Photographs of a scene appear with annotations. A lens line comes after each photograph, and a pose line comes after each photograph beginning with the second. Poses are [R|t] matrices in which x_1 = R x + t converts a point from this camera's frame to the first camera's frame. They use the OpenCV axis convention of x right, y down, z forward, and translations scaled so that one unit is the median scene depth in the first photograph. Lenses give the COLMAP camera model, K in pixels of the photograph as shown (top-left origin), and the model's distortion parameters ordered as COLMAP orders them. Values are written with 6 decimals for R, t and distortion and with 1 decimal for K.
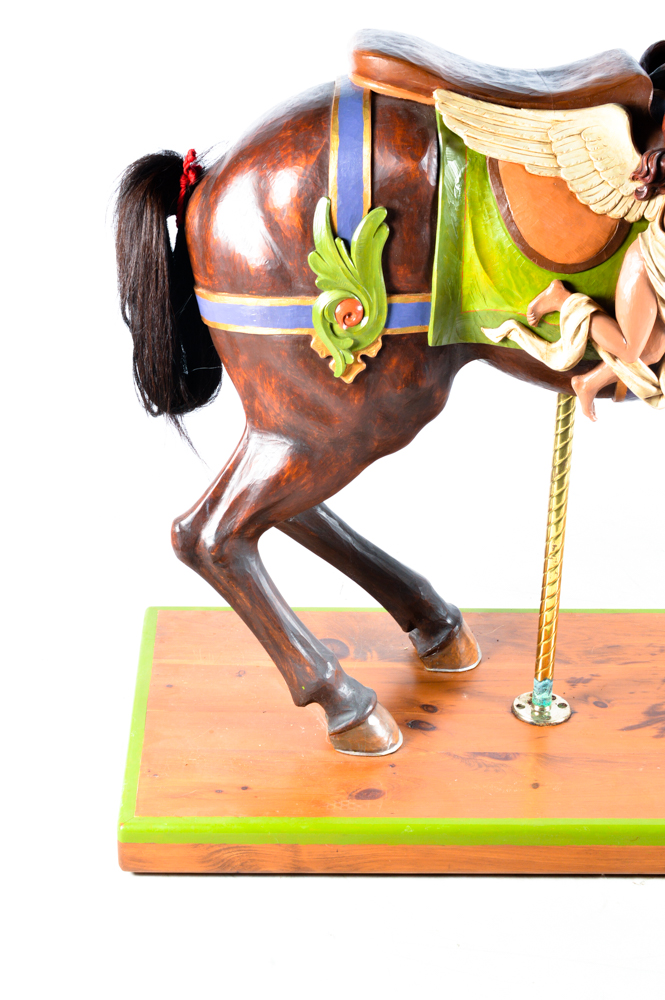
lens RADIAL K [[1732.3, 0, 332.5], [0, 1732.3, 500.0], [0, 0, 1]] dist [-0.001020, 0.019374]
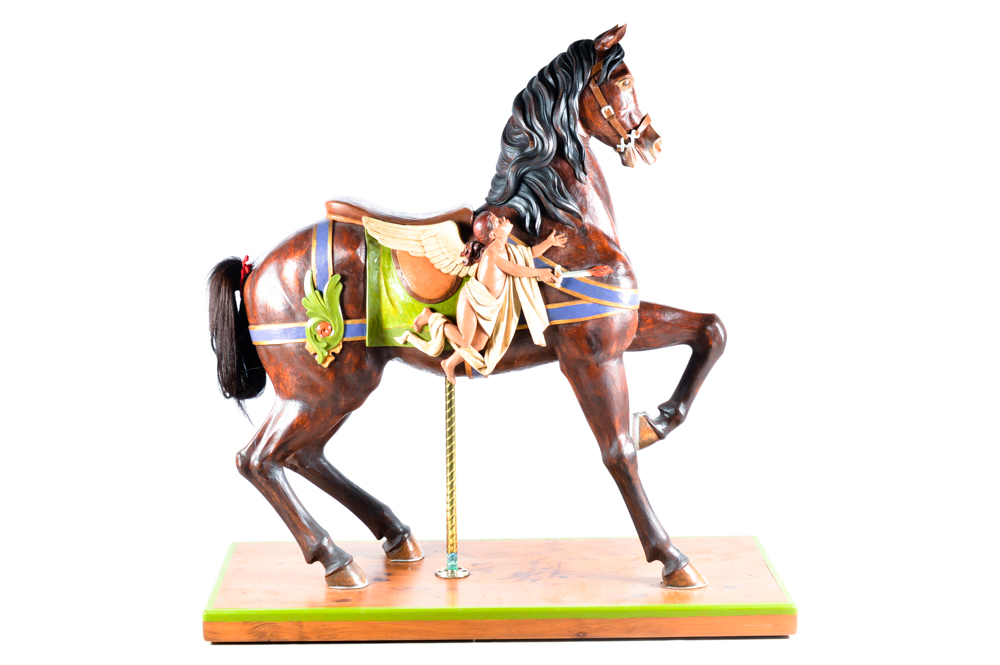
lens RADIAL K [[1867.5, 0, 500.0], [0, 1867.5, 332.5], [0, 0, 1]] dist [-0.012823, -0.069503]
pose [[0.999566, -0.027369, -0.010920, 0.228103], [0.023139, 0.958471, -0.284249, 0.492771], [0.018246, 0.283873, 0.958688, -1.002719]]
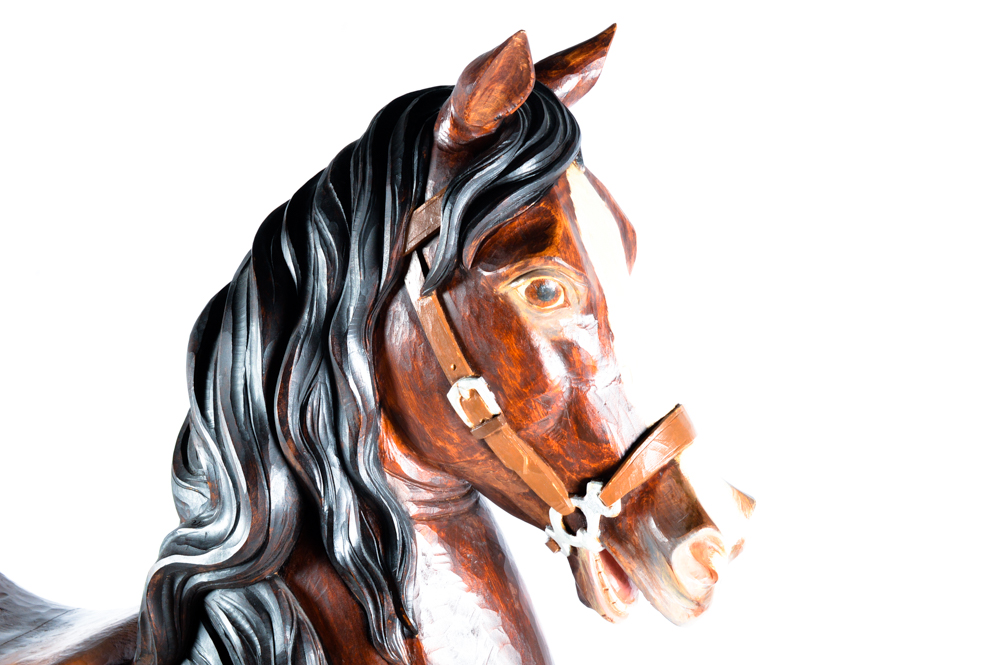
lens RADIAL K [[1732.3, 0, 500.0], [0, 1732.3, 332.5], [0, 0, 1]] dist [-0.001020, 0.019374]
pose [[0.893048, 0.063206, -0.445499, 0.536540], [-0.167213, 0.965800, -0.198170, -0.254508], [0.417738, 0.251468, 0.873074, 0.514219]]
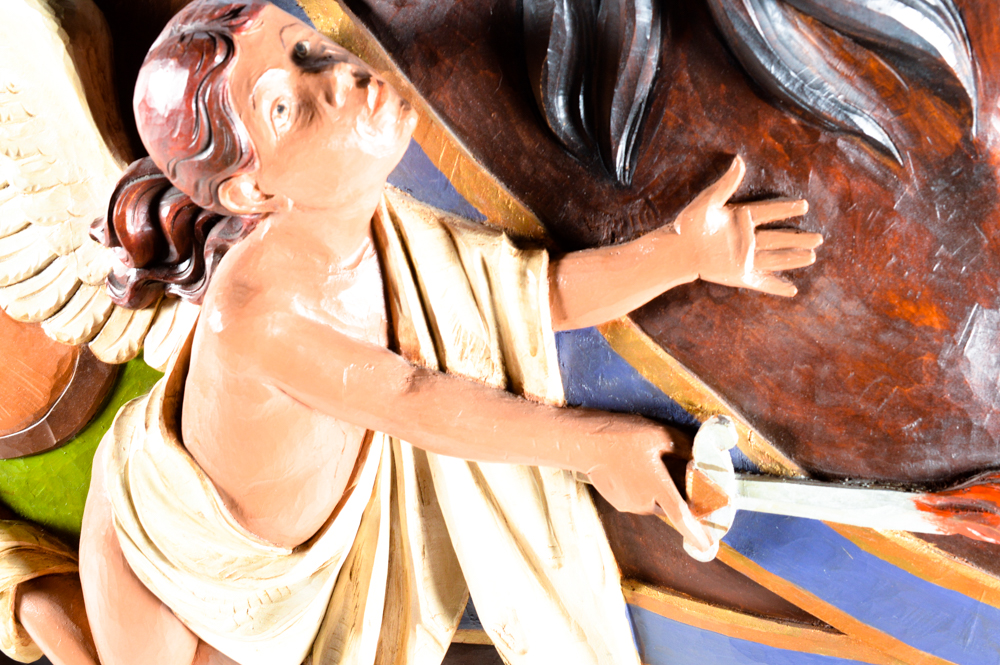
lens RADIAL K [[1732.3, 0, 500.0], [0, 1732.3, 332.5], [0, 0, 1]] dist [-0.001020, 0.019374]
pose [[0.948141, 0.180510, -0.261620, 0.307489], [-0.112151, 0.960143, 0.256022, -0.243354], [0.297407, -0.213404, 0.930595, 0.698830]]
